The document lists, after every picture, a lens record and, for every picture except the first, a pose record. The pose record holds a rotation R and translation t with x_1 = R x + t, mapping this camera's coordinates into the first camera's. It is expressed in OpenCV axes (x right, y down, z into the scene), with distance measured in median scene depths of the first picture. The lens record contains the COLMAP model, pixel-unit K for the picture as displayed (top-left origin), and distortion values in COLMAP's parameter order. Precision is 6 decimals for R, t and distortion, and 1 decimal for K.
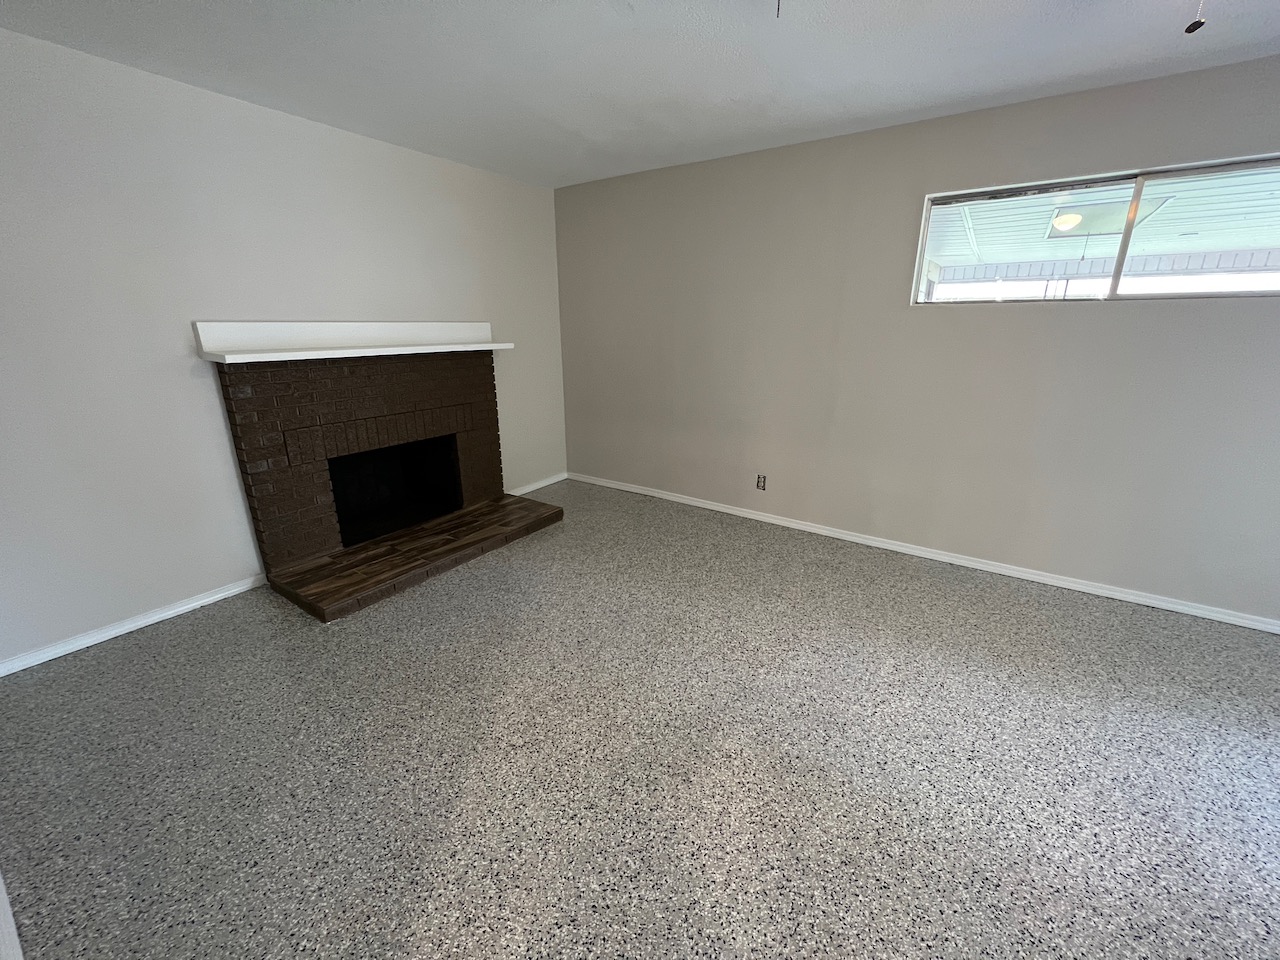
lens RADIAL K [[511.5, 0, 641.1], [0, 511.5, 480.2], [0, 0, 1]] dist [0.001840, 0.000060]
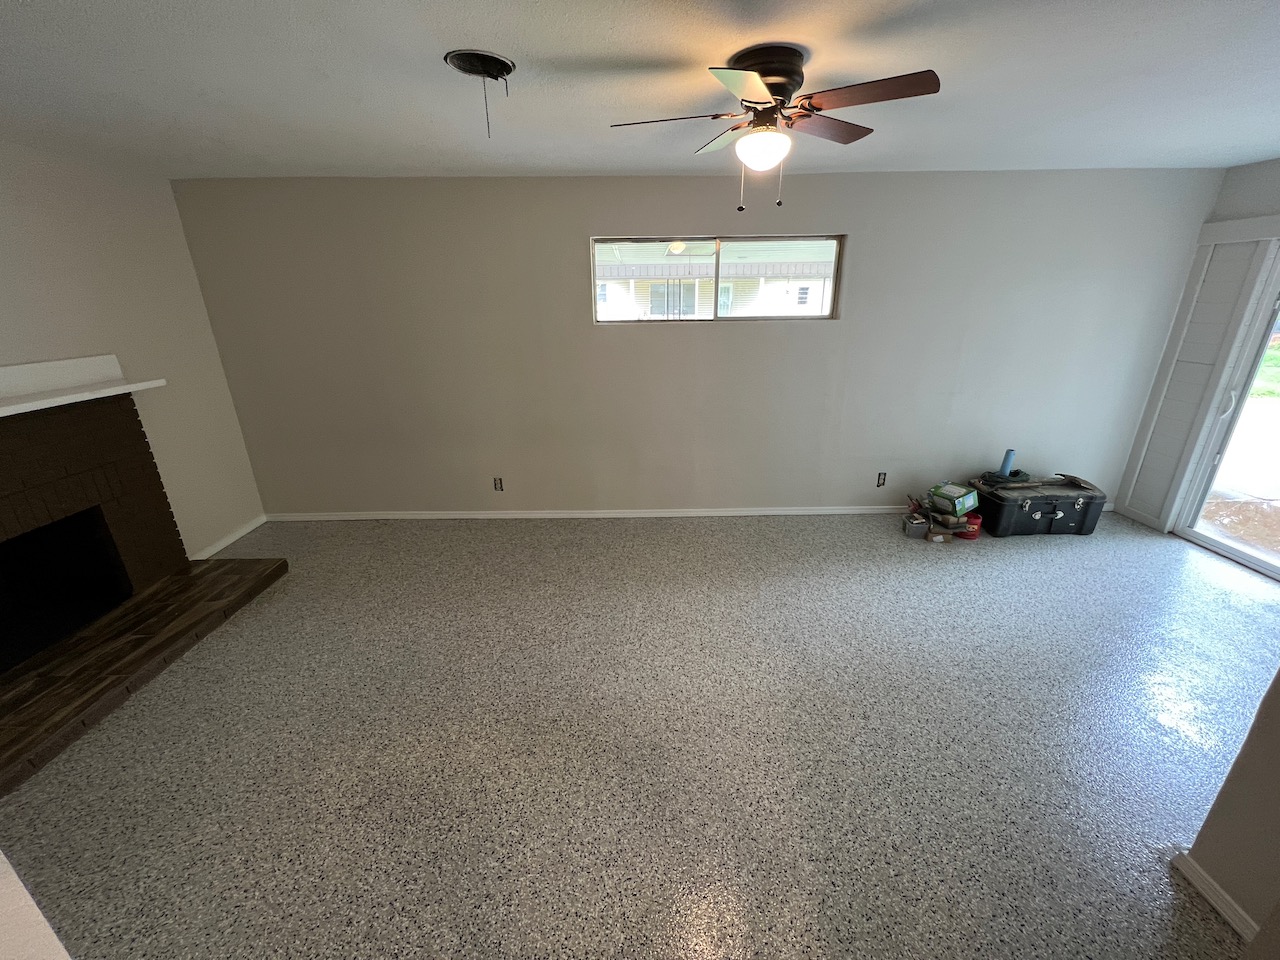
lens RADIAL K [[511.5, 0, 638.9], [0, 511.5, 481.7], [0, 0, 1]] dist [0.001840, 0.000060]
pose [[0.824144, -0.204251, 0.528269, -0.108030], [0.178987, 0.978835, 0.099224, -0.065013], [-0.537354, 0.012778, 0.843260, -0.093324]]
